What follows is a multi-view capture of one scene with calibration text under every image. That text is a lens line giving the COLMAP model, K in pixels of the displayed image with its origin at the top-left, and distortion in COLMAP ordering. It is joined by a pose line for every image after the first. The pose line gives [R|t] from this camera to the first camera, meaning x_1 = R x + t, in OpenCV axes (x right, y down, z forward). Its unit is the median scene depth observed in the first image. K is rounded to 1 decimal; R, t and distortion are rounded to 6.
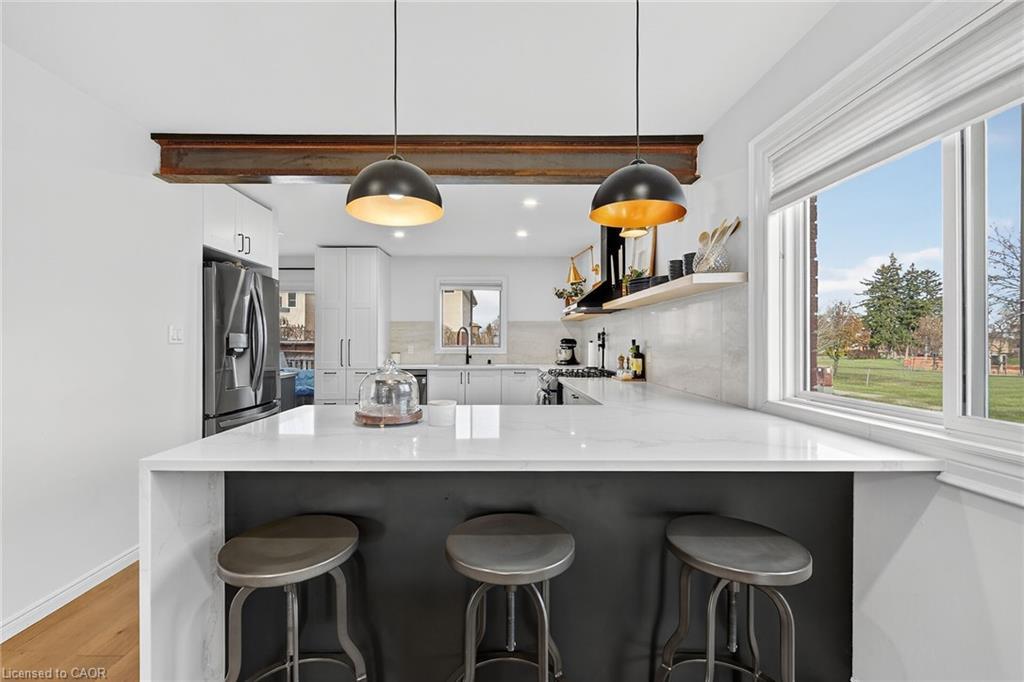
lens RADIAL K [[420.5, 0, 496.9], [0, 420.5, 330.7], [0, 0, 1]] dist [-0.000660, -0.000350]
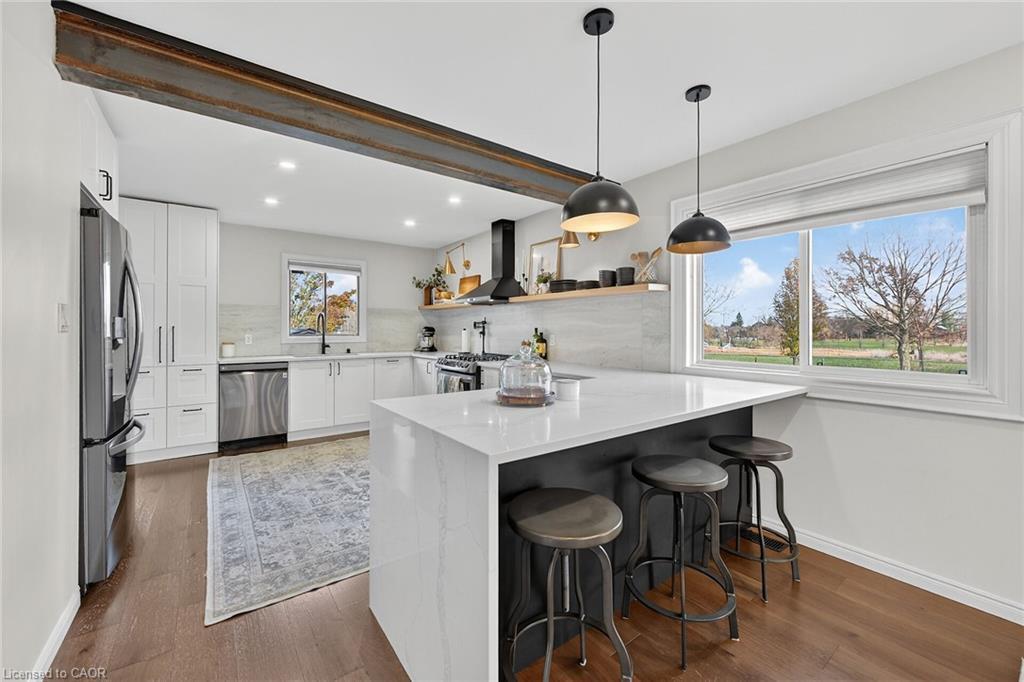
lens RADIAL K [[408.7, 0, 516.0], [0, 408.7, 331.1], [0, 0, 1]] dist [0.000392, -0.000392]
pose [[0.806199, -0.002564, 0.591639, -0.409740], [-0.015491, 0.999556, 0.025441, 0.000424], [-0.591442, -0.029676, 0.805801, 0.061219]]
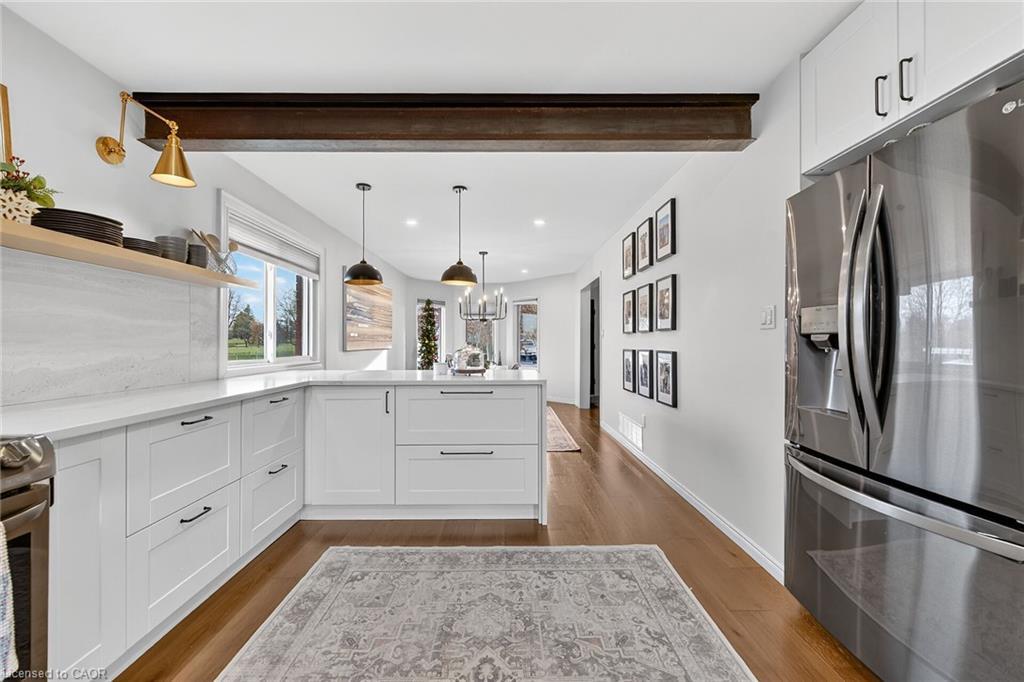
lens RADIAL K [[417.3, 0, 512.0], [0, 417.3, 341.0], [0, 0, 1]] dist [-0.001889, -0.000429]
pose [[-0.999909, 0.006759, -0.011664, -0.192511], [0.007100, 0.999540, -0.029482, 0.057327], [0.011460, -0.029563, -0.999497, 1.287384]]
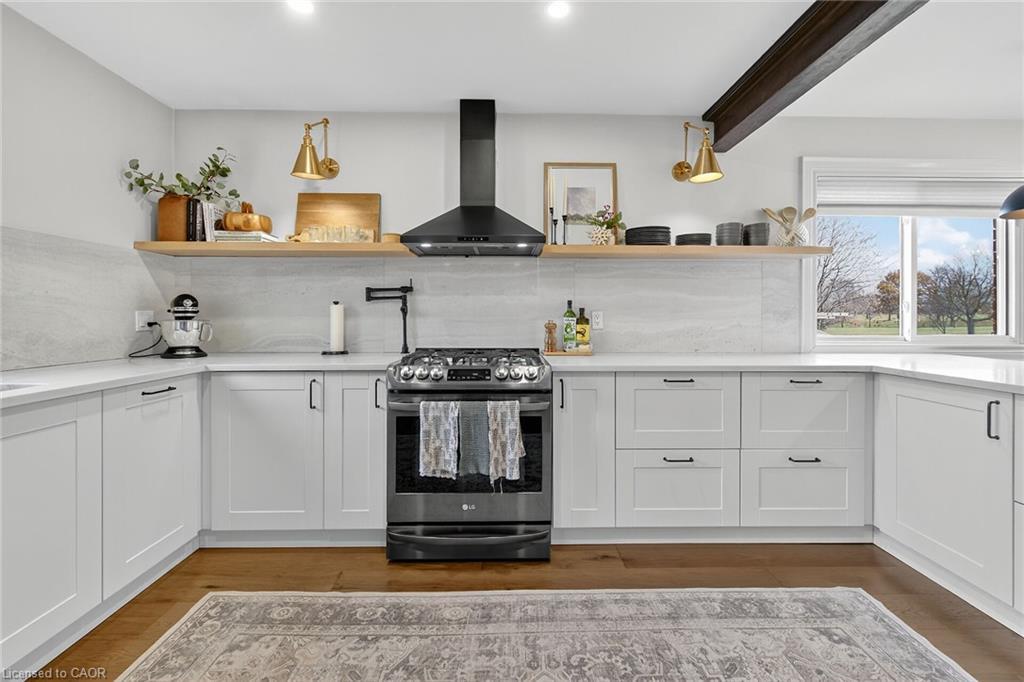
lens RADIAL K [[415.3, 0, 509.7], [0, 415.3, 315.2], [0, 0, 1]] dist [0.000166, -0.000234]
pose [[-0.009658, 0.006185, 0.999934, -0.394292], [-0.025725, 0.999648, -0.006431, 0.051889], [-0.999622, -0.025785, -0.009495, 1.050031]]
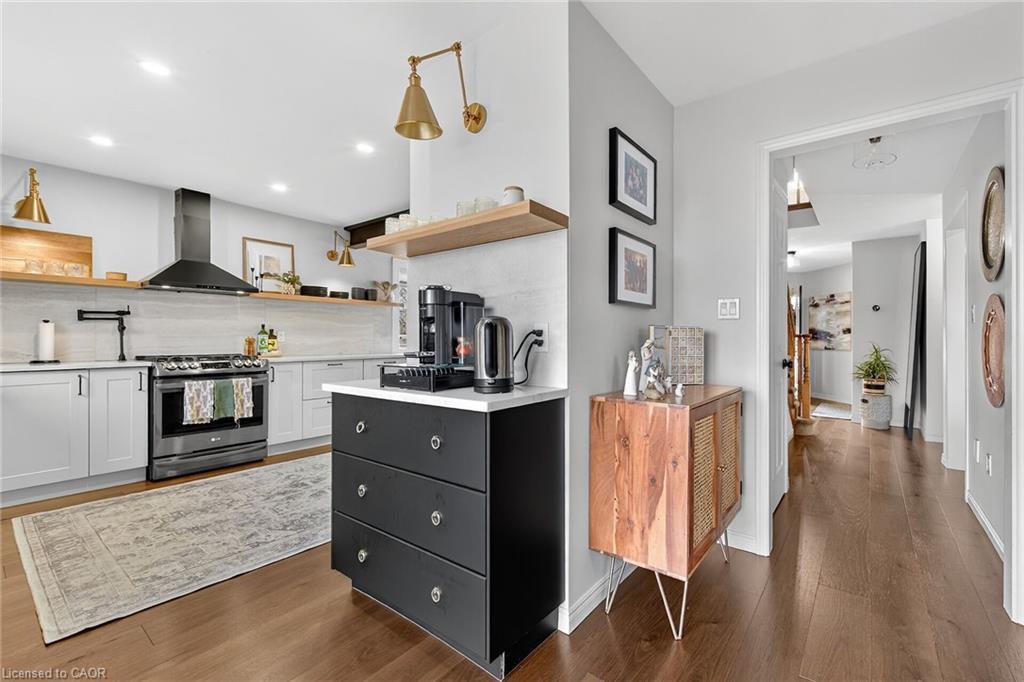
lens RADIAL K [[432.7, 0, 569.6], [0, 432.7, 339.9], [0, 0, 1]] dist [-0.000557, -0.000196]
pose [[-0.816711, 0.000200, 0.577047, -1.090171], [-0.013867, 0.999704, -0.019971, 0.075020], [-0.576880, -0.024313, -0.816467, 1.434638]]
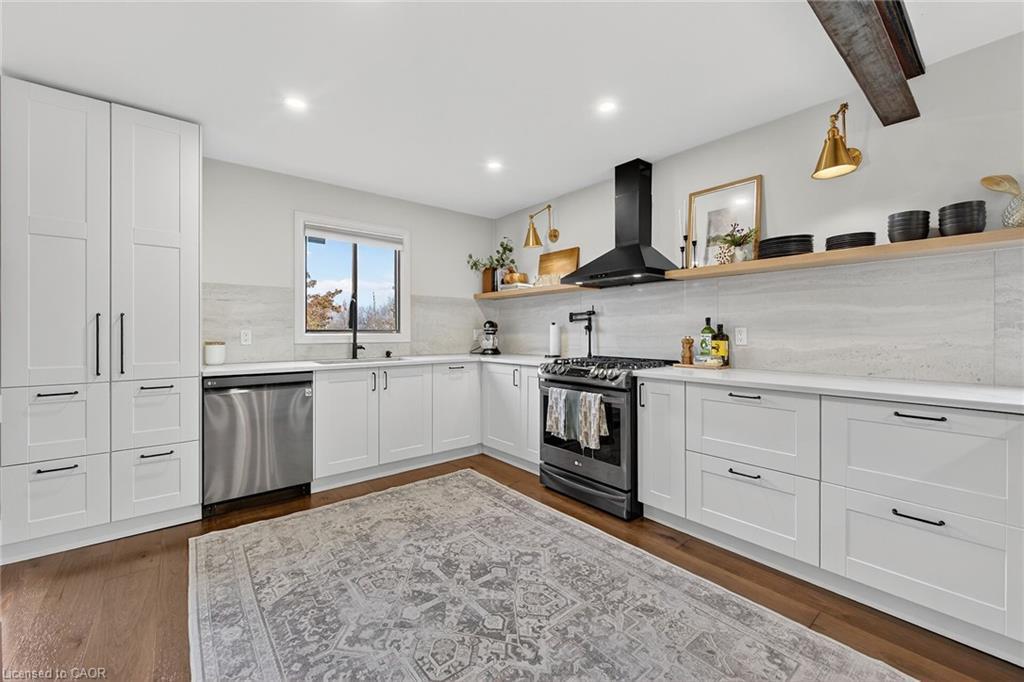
lens RADIAL K [[408.7, 0, 516.0], [0, 408.7, 331.1], [0, 0, 1]] dist [0.000392, -0.000392]
pose [[0.774496, 0.003162, 0.632570, -0.432403], [-0.016392, 0.999752, 0.015072, 0.038799], [-0.632366, -0.022042, 0.774356, 0.587676]]
